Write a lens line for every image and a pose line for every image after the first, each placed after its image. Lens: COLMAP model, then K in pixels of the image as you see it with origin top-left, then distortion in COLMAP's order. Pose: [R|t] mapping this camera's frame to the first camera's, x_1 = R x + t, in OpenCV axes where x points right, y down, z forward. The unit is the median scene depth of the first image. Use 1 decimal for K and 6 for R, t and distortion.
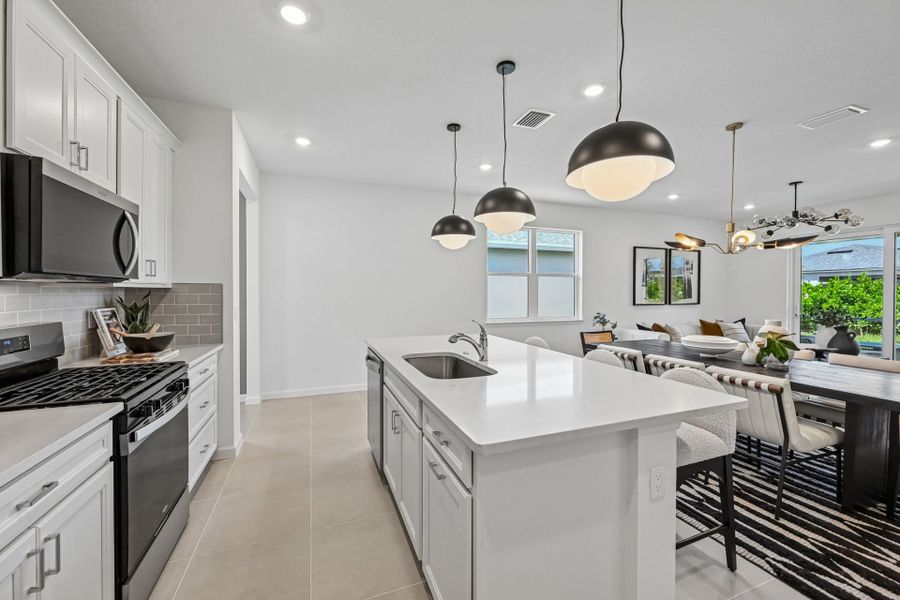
lens RADIAL K [[356.8, 0, 451.4], [0, 356.8, 294.9], [0, 0, 1]] dist [-0.001186, -0.000194]
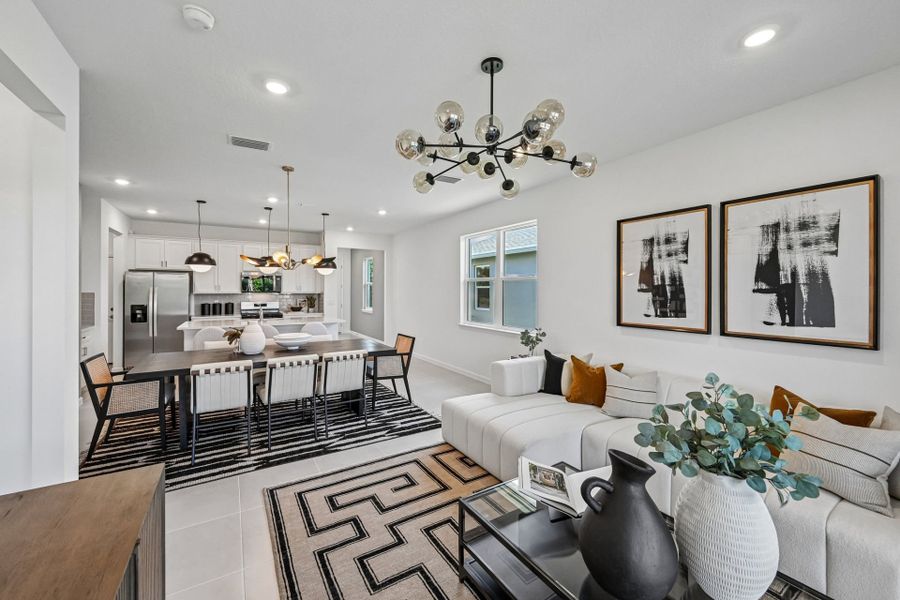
lens RADIAL K [[356.8, 0, 451.4], [0, 356.8, 294.9], [0, 0, 1]] dist [-0.001186, -0.000194]
pose [[0.192832, 0.018325, -0.981061, 0.992633], [-0.004053, 0.999832, 0.017879, -0.026853], [0.981223, 0.000529, 0.192874, 0.620911]]
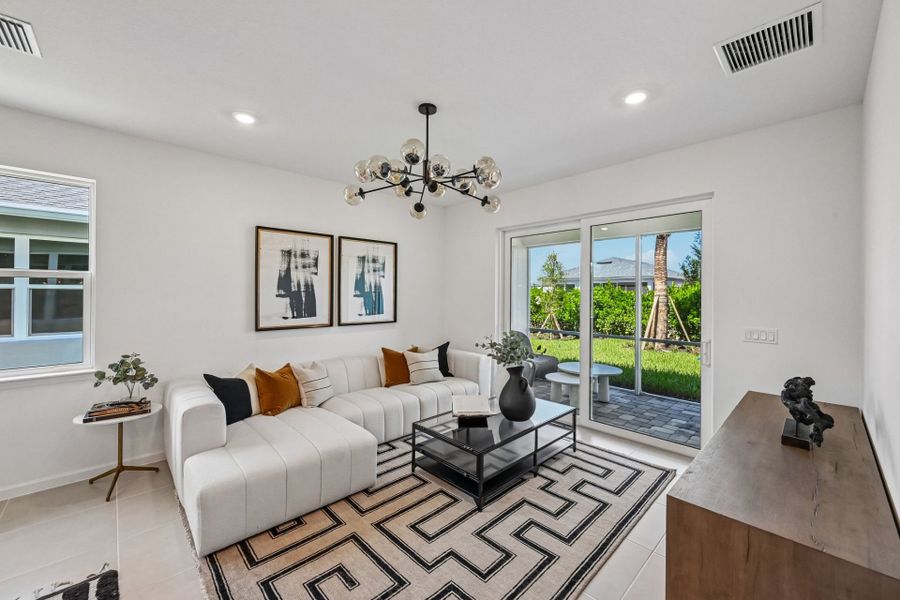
lens RADIAL K [[356.8, 0, 451.4], [0, 356.8, 294.9], [0, 0, 1]] dist [-0.001186, -0.000194]
pose [[0.920653, 0.004458, 0.390357, 0.565728], [-0.003360, 0.999988, -0.003496, -0.025486], [-0.390368, 0.001907, 0.920657, 0.358253]]
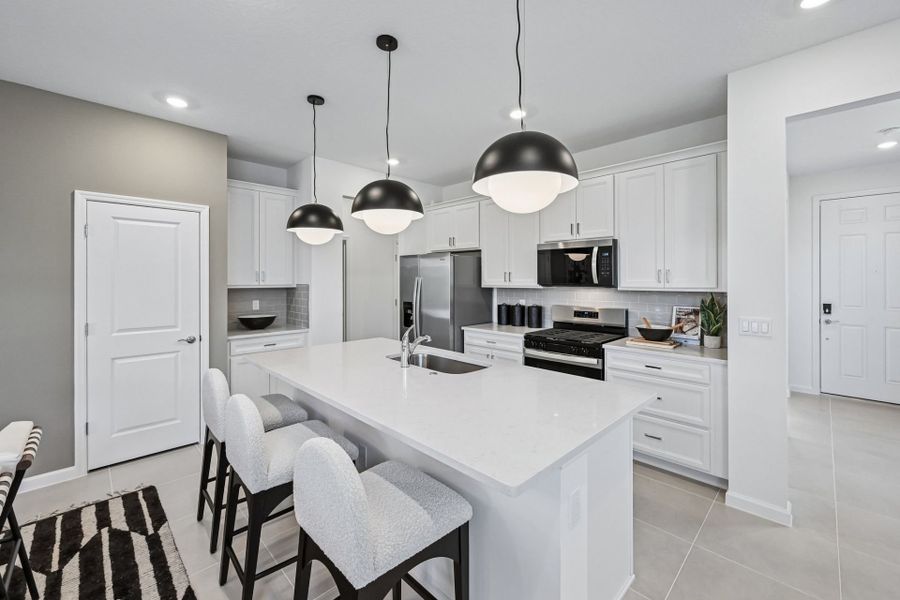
lens RADIAL K [[377.7, 0, 452.7], [0, 377.7, 287.0], [0, 0, 1]] dist [-0.000035, 0.000026]
pose [[-0.914712, 0.010662, -0.403965, 0.125818], [0.000676, 0.999691, 0.024855, -0.025004], [0.404105, 0.022462, -0.914437, 0.662696]]
